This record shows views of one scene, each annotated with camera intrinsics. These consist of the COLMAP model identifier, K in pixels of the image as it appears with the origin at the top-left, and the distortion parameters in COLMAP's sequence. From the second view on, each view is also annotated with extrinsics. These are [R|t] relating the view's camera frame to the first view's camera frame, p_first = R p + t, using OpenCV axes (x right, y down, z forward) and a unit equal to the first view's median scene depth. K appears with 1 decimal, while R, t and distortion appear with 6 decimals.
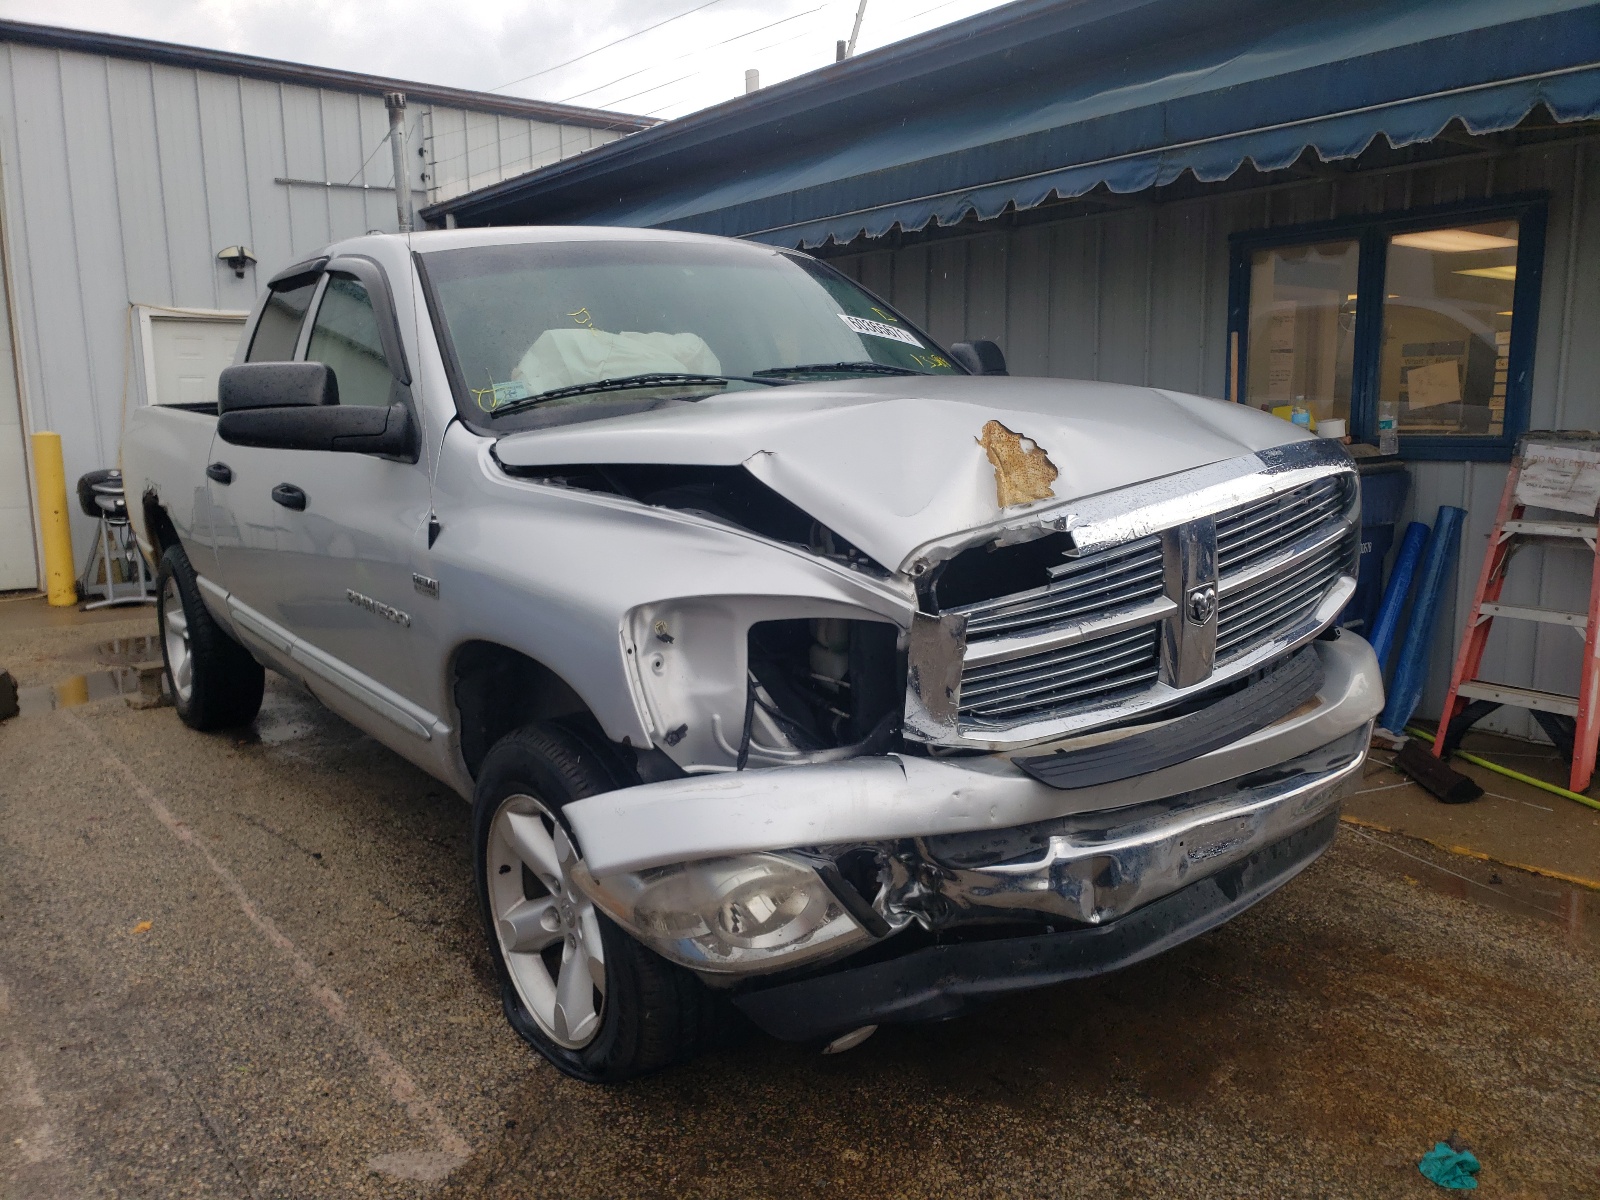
lens RADIAL K [[1230.2, 0, 892.8], [0, 1230.2, 595.1], [0, 0, 1]] dist [0.091404, -0.112271]
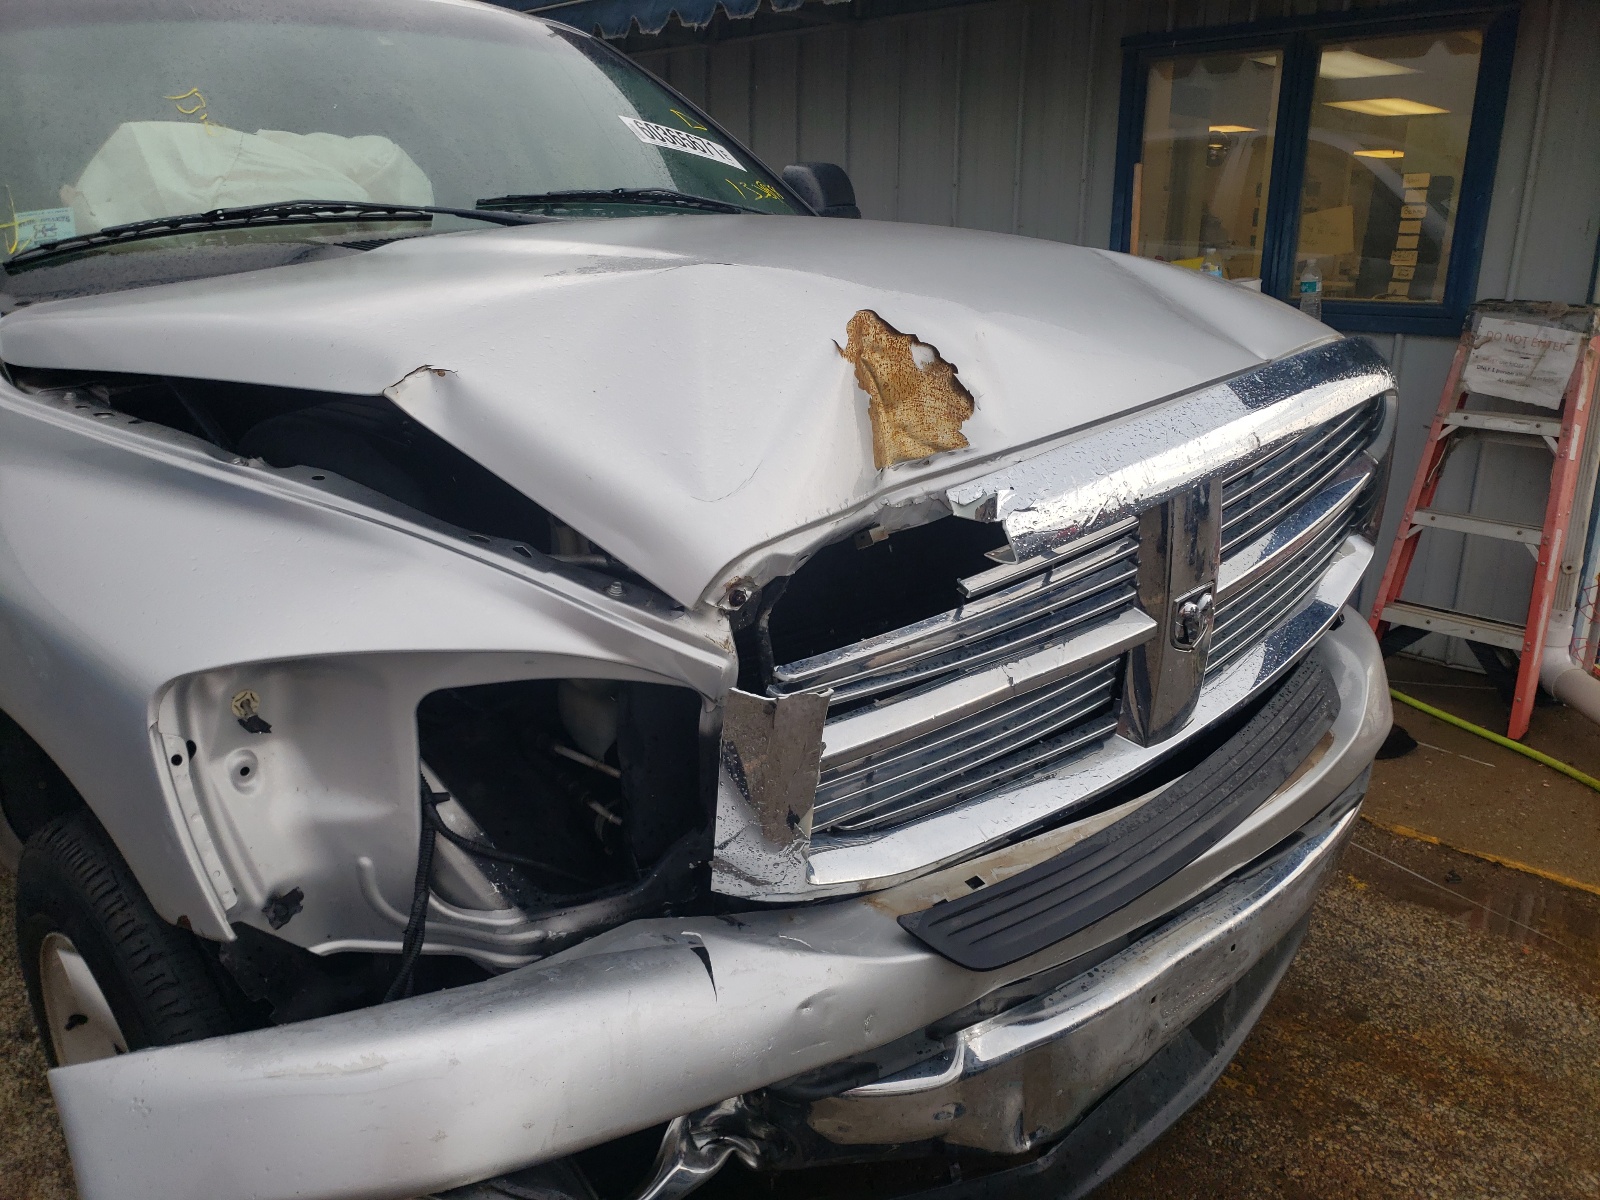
lens RADIAL K [[1341.6, 0, 874.0], [0, 1341.6, 666.1], [0, 0, 1]] dist [0.144096, -0.253302]
pose [[0.993366, -0.010670, 0.114500, 0.011359], [-0.006581, 0.988779, 0.149241, -0.069770], [-0.114808, -0.149004, 0.982149, 0.346019]]
